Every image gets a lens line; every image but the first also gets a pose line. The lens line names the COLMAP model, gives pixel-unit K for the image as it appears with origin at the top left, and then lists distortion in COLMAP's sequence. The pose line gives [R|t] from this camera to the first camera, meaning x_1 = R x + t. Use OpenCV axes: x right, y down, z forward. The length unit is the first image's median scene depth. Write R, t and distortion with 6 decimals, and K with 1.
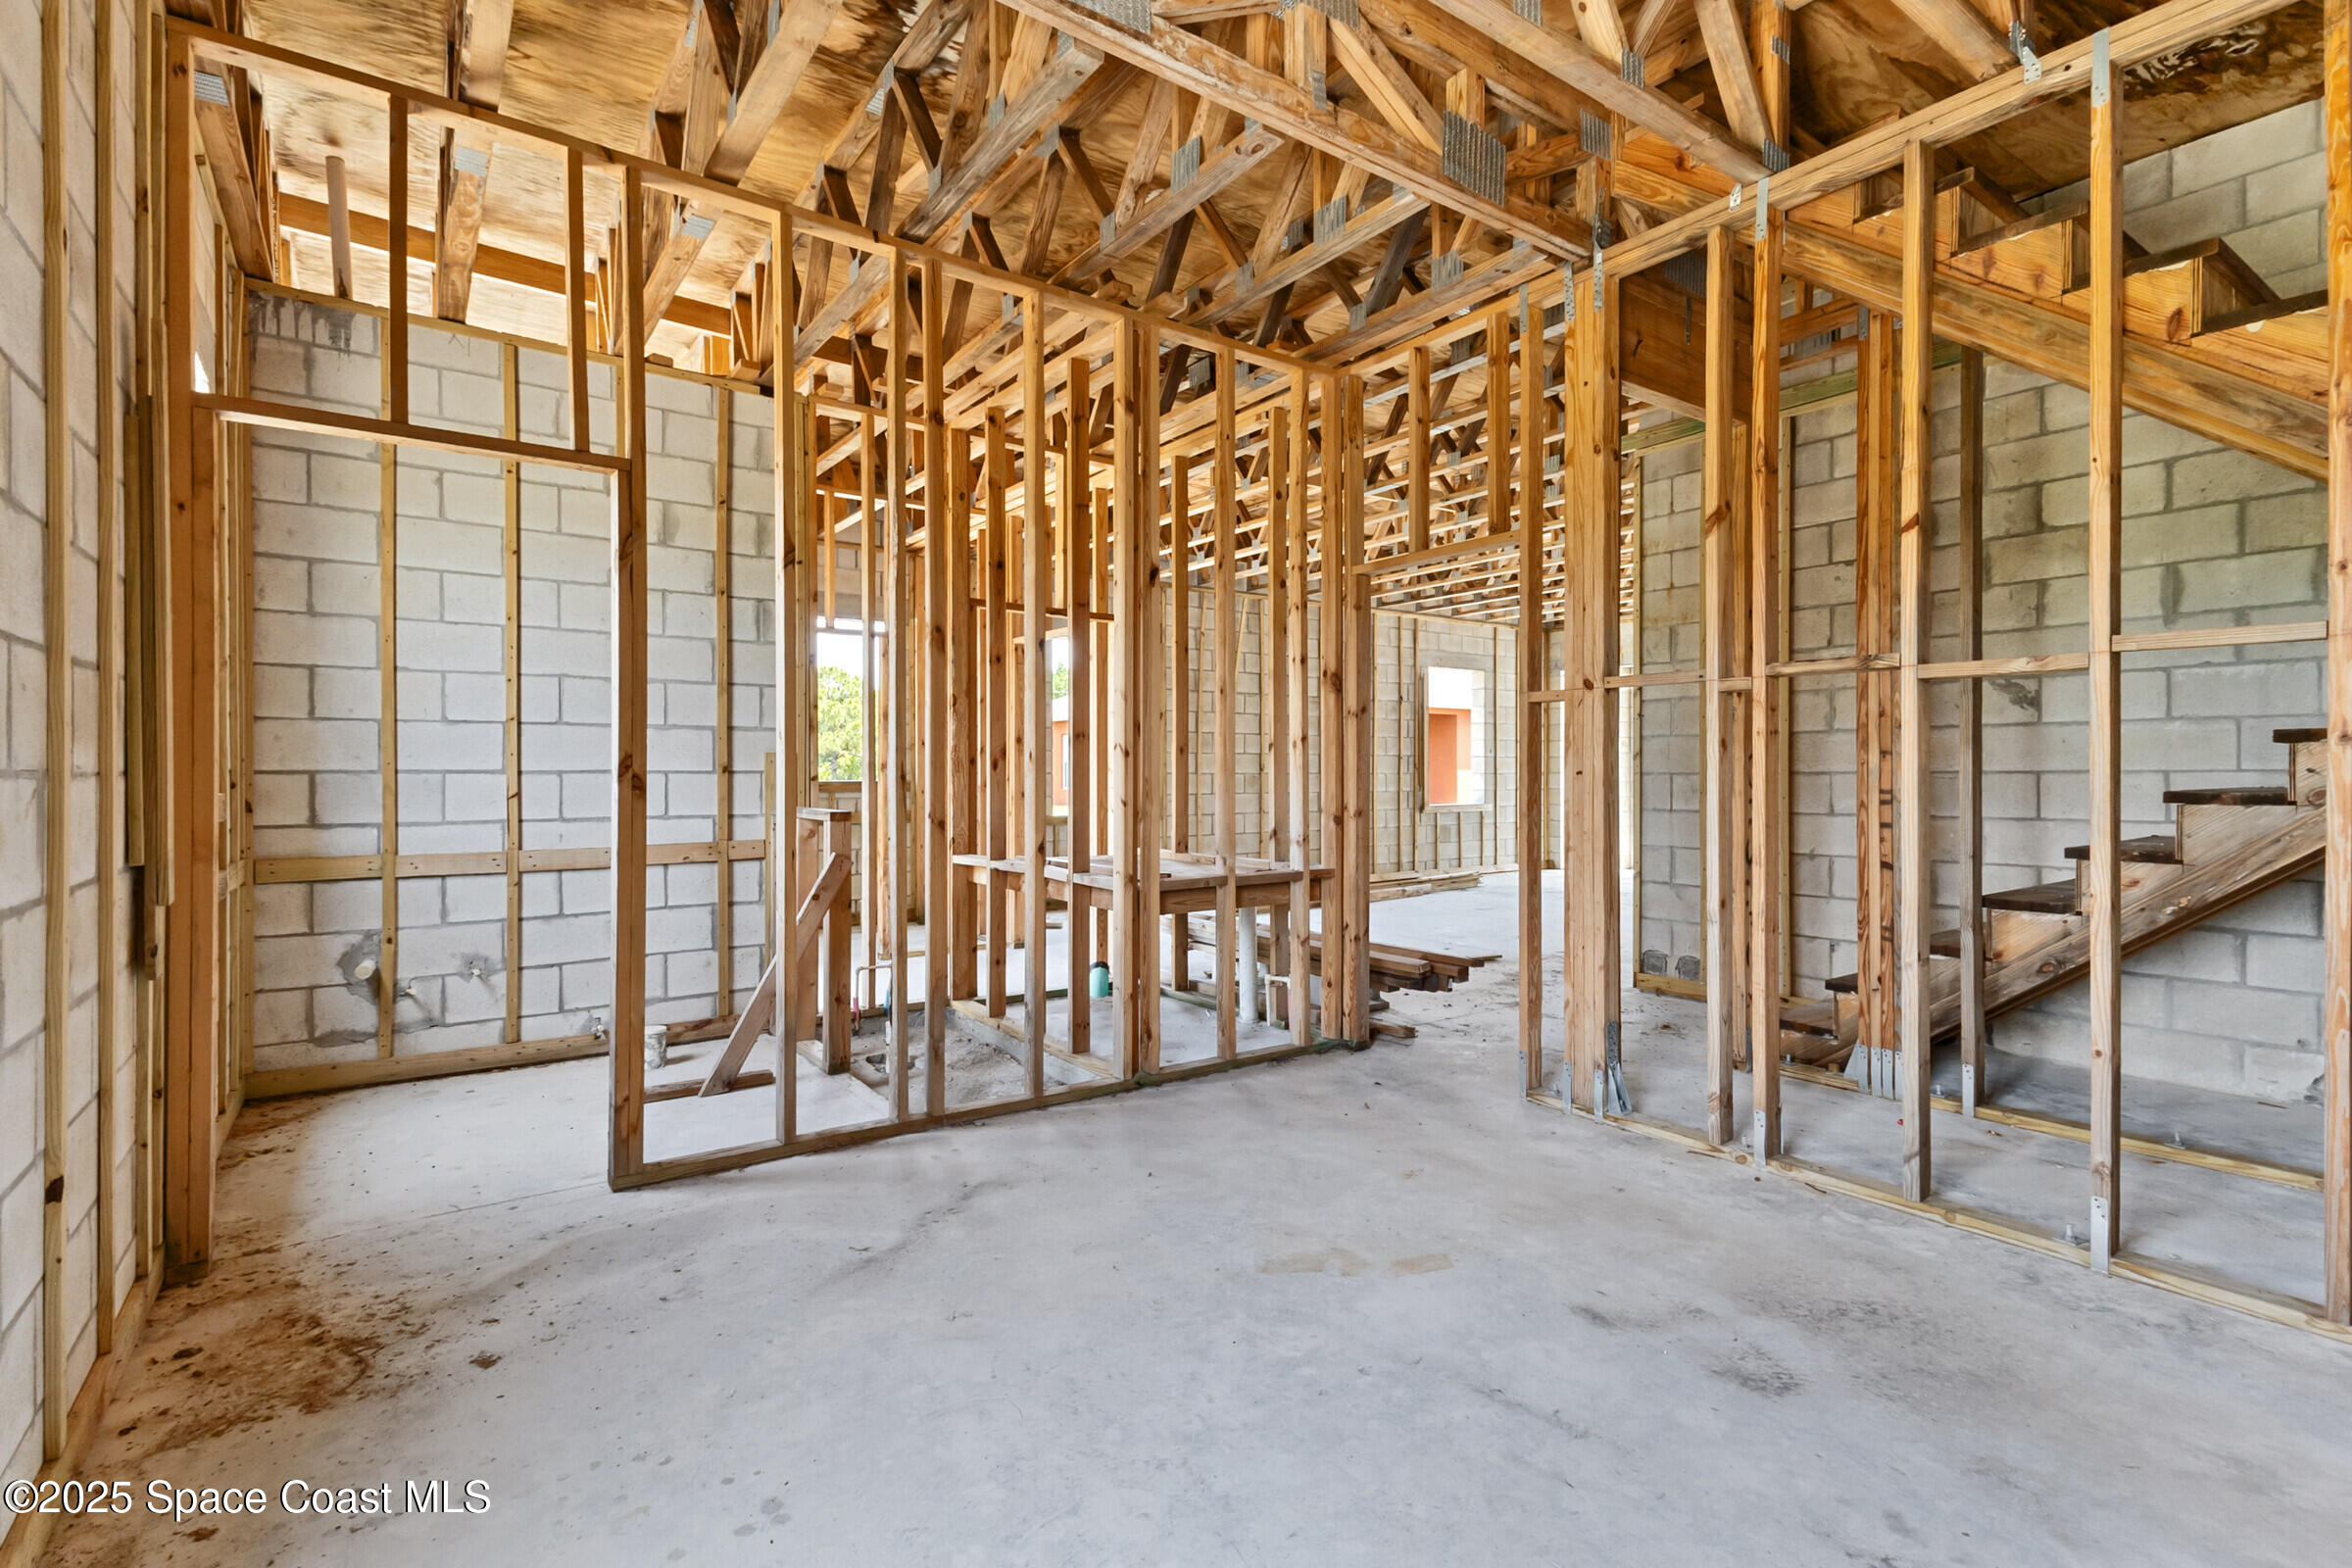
lens RADIAL K [[1096.3, 0, 1165.2], [0, 1096.3, 786.0], [0, 0, 1]] dist [0.026621, -0.002123]
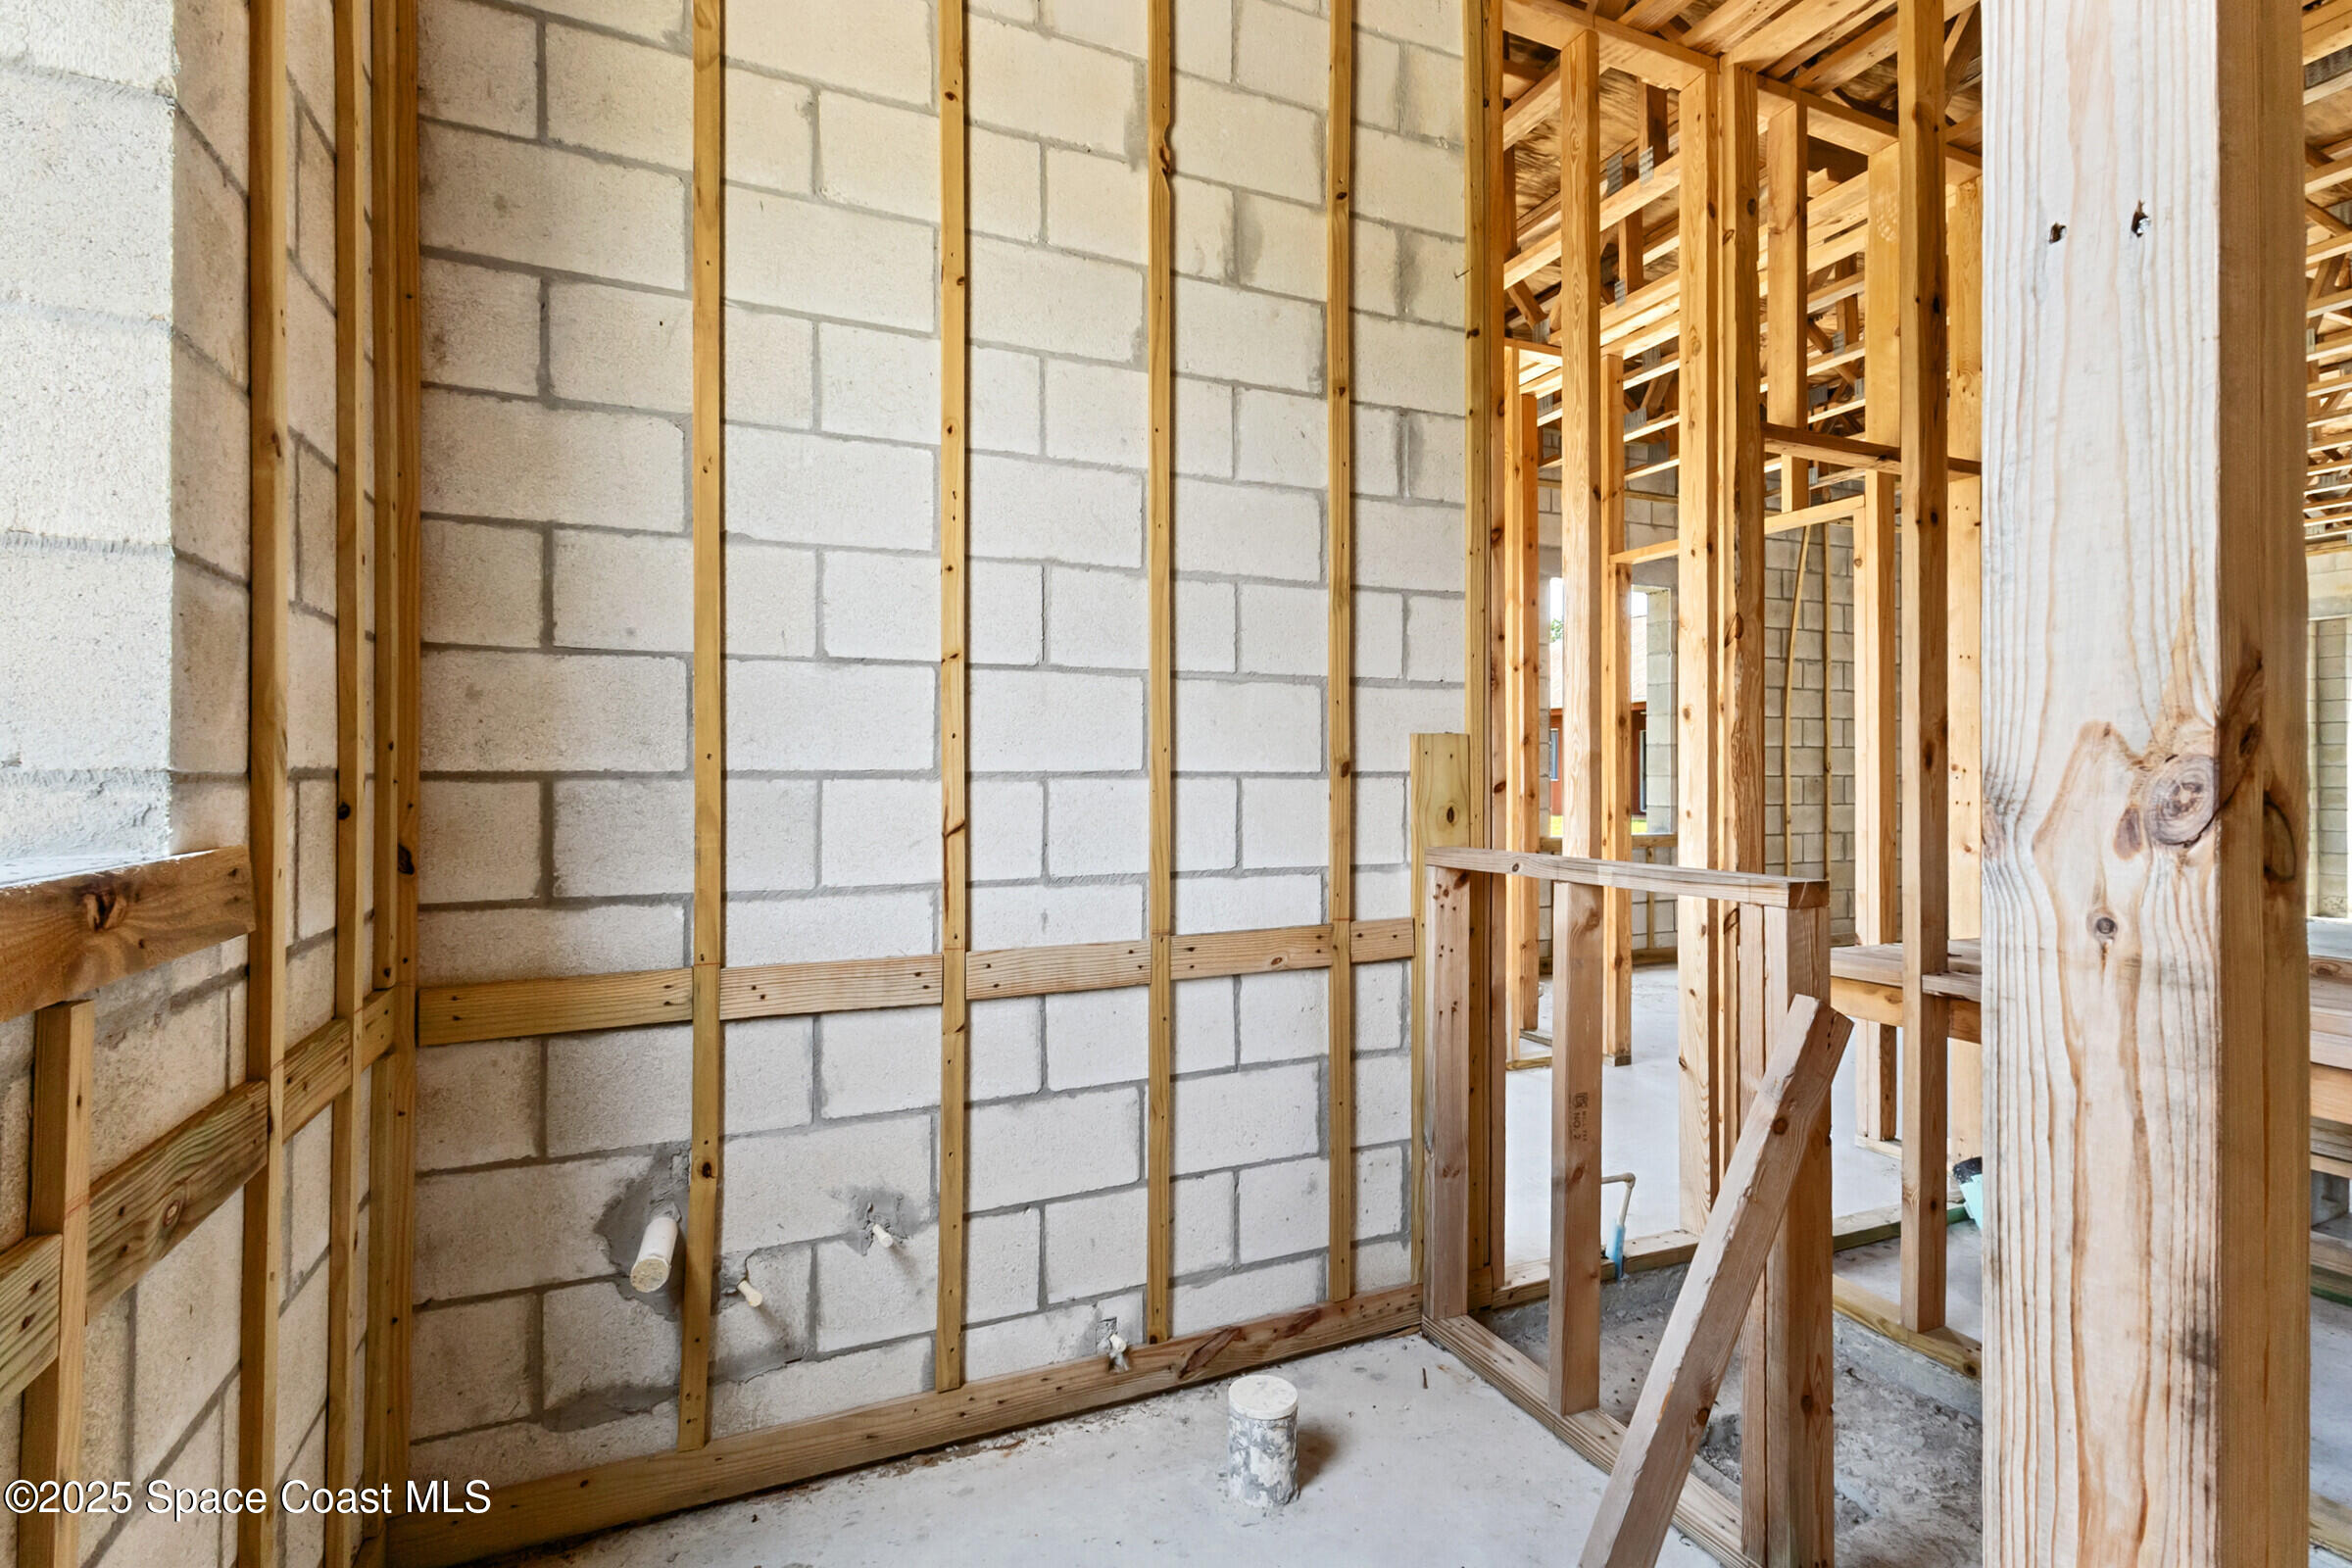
lens RADIAL K [[1096.3, 0, 1199.4], [0, 1096.3, 776.7], [0, 0, 1]] dist [0.026621, -0.002123]
pose [[0.981511, -0.000543, -0.191403, -0.411802], [-0.001387, 0.999950, -0.009950, -0.007791], [0.191399, 0.010032, 0.981461, 0.590310]]
